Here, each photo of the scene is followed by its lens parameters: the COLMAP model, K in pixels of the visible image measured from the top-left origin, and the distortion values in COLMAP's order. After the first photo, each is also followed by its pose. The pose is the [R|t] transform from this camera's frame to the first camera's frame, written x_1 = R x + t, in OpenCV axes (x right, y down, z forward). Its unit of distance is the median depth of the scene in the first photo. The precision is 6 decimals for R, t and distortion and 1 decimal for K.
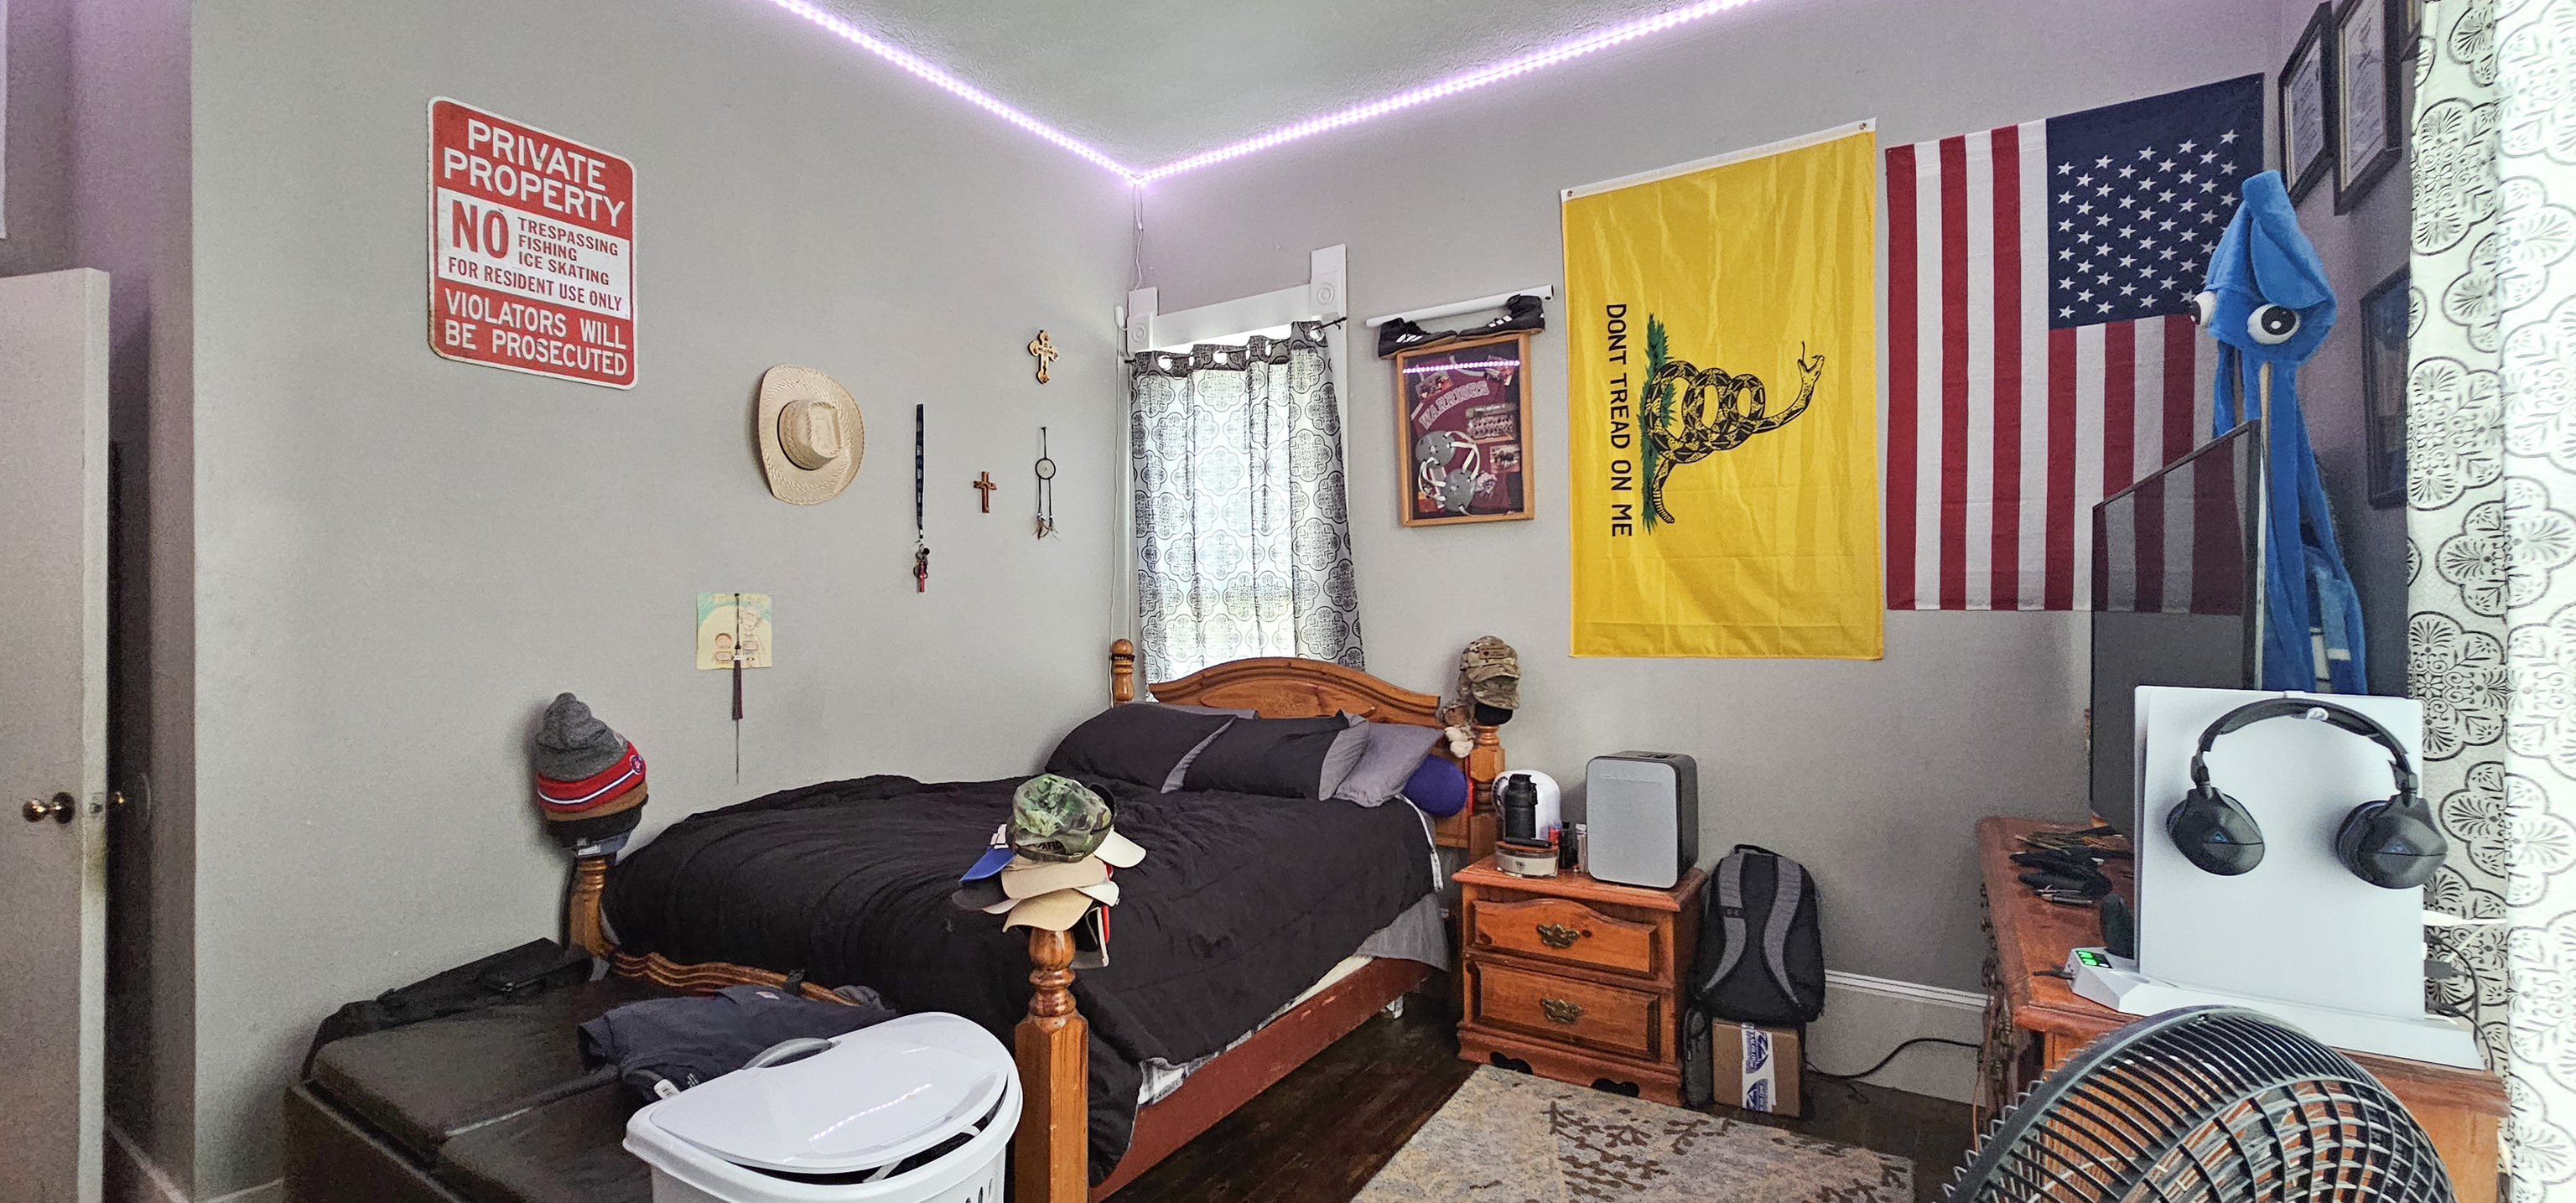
lens RADIAL K [[1071.5, 0, 1282.9], [0, 1071.5, 630.1], [0, 0, 1]] dist [-0.001550, 0.000045]
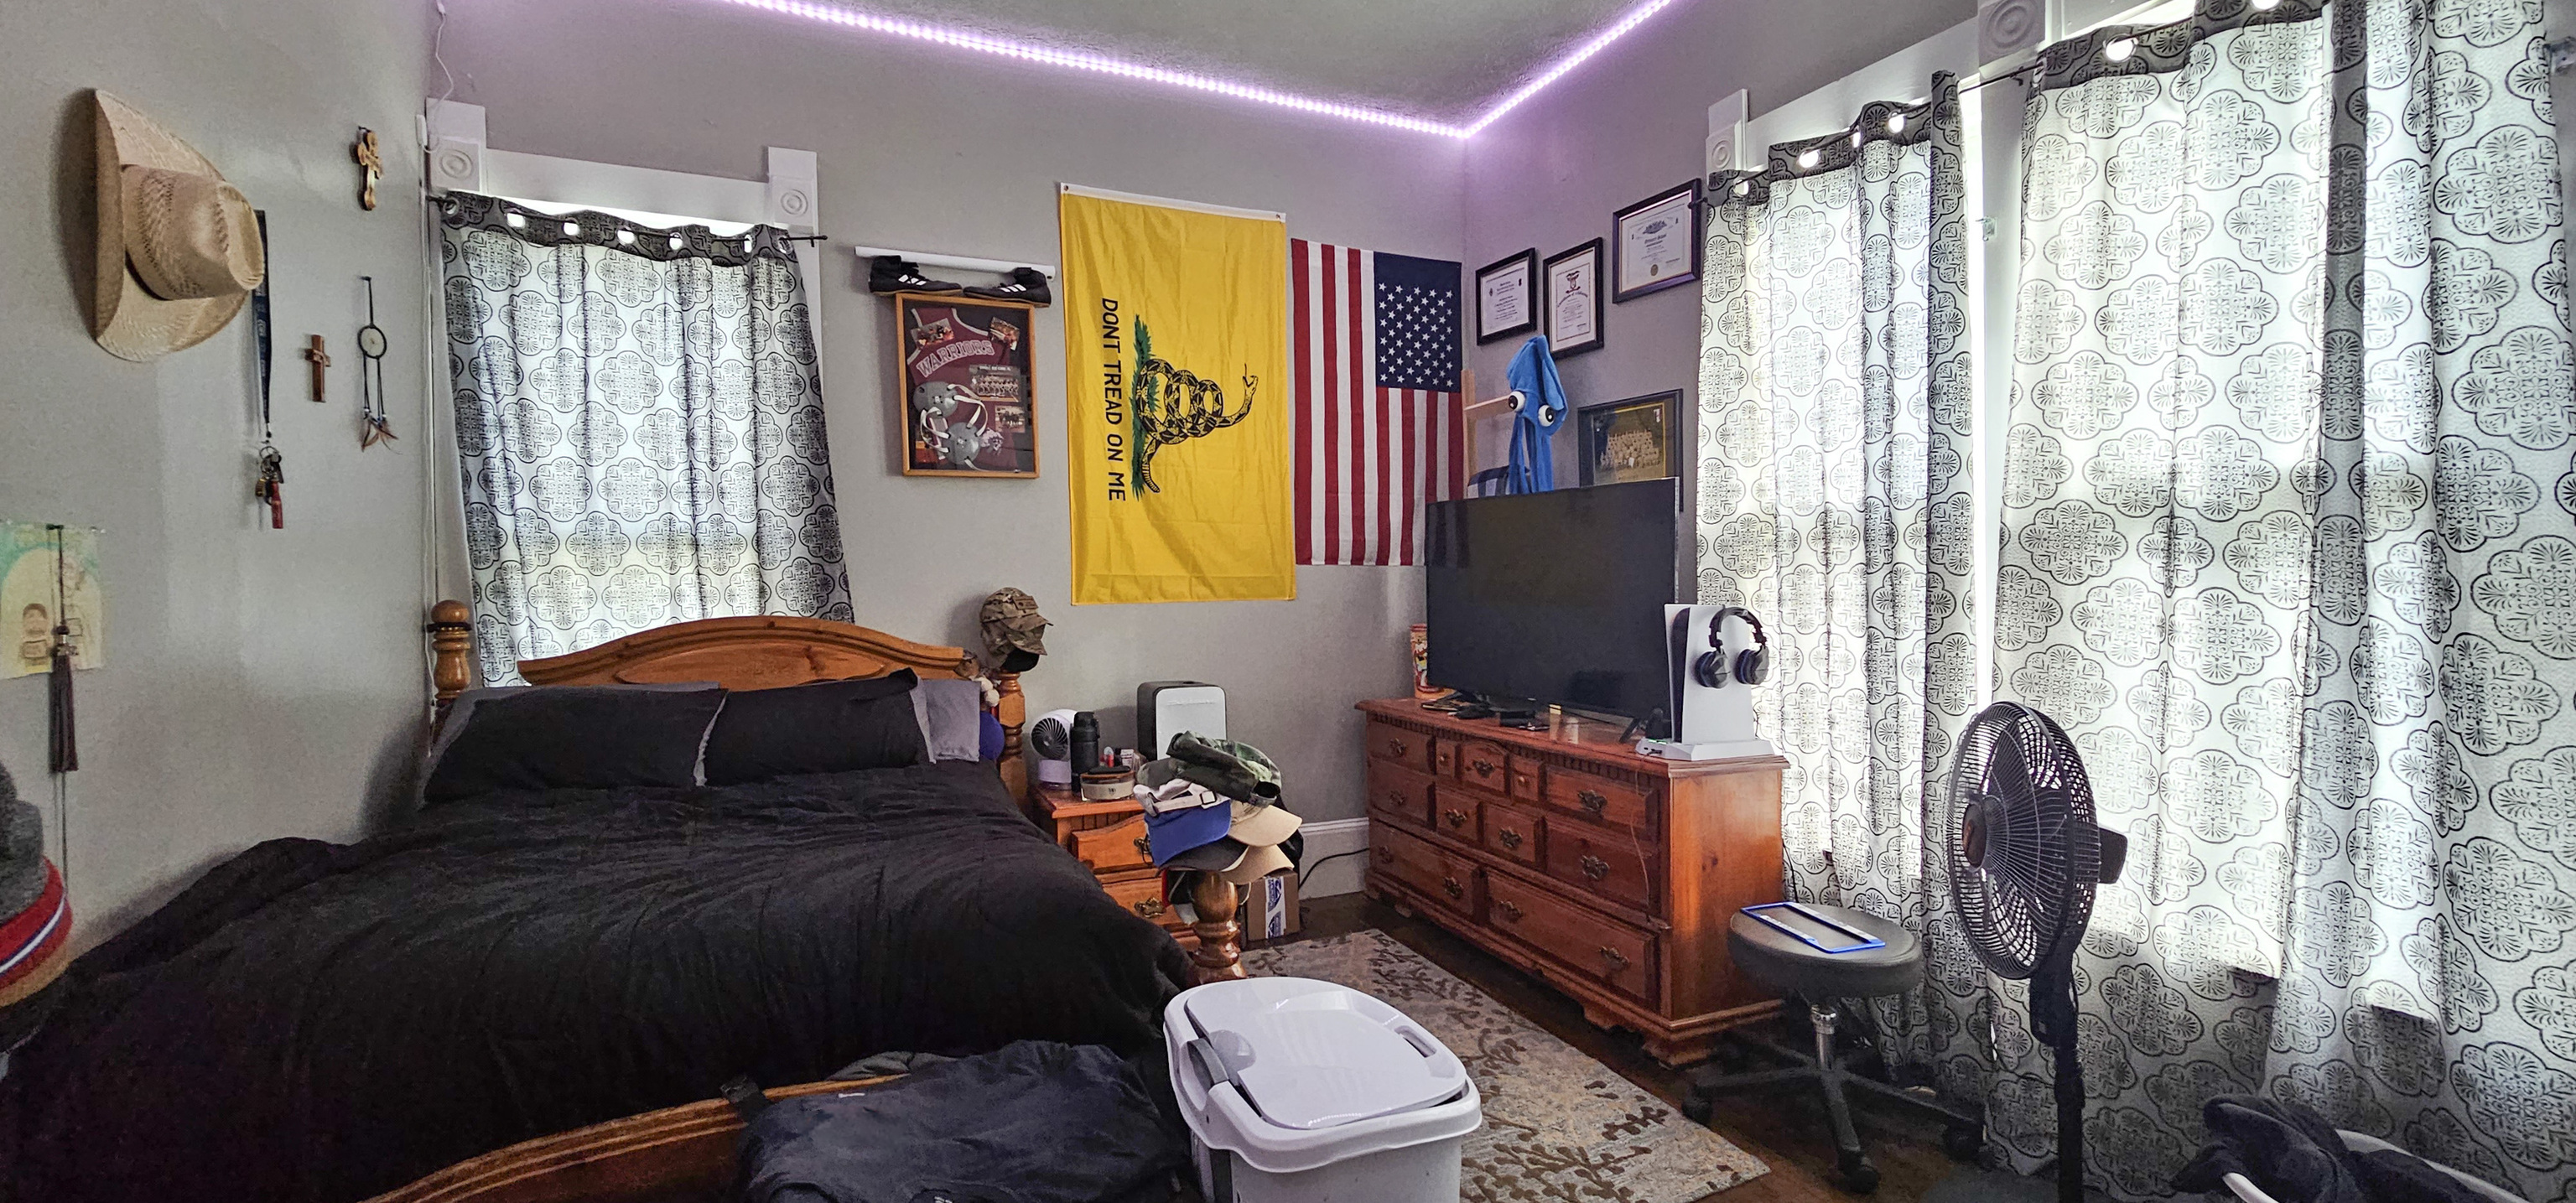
lens RADIAL K [[1088.8, 0, 1243.8], [0, 1088.8, 582.0], [0, 0, 1]] dist [0.001656, 0.000240]
pose [[0.546582, -0.010310, 0.837342, -0.575027], [0.009435, 0.999937, 0.006154, -0.004163], [-0.837352, 0.004537, 0.546645, 0.227341]]
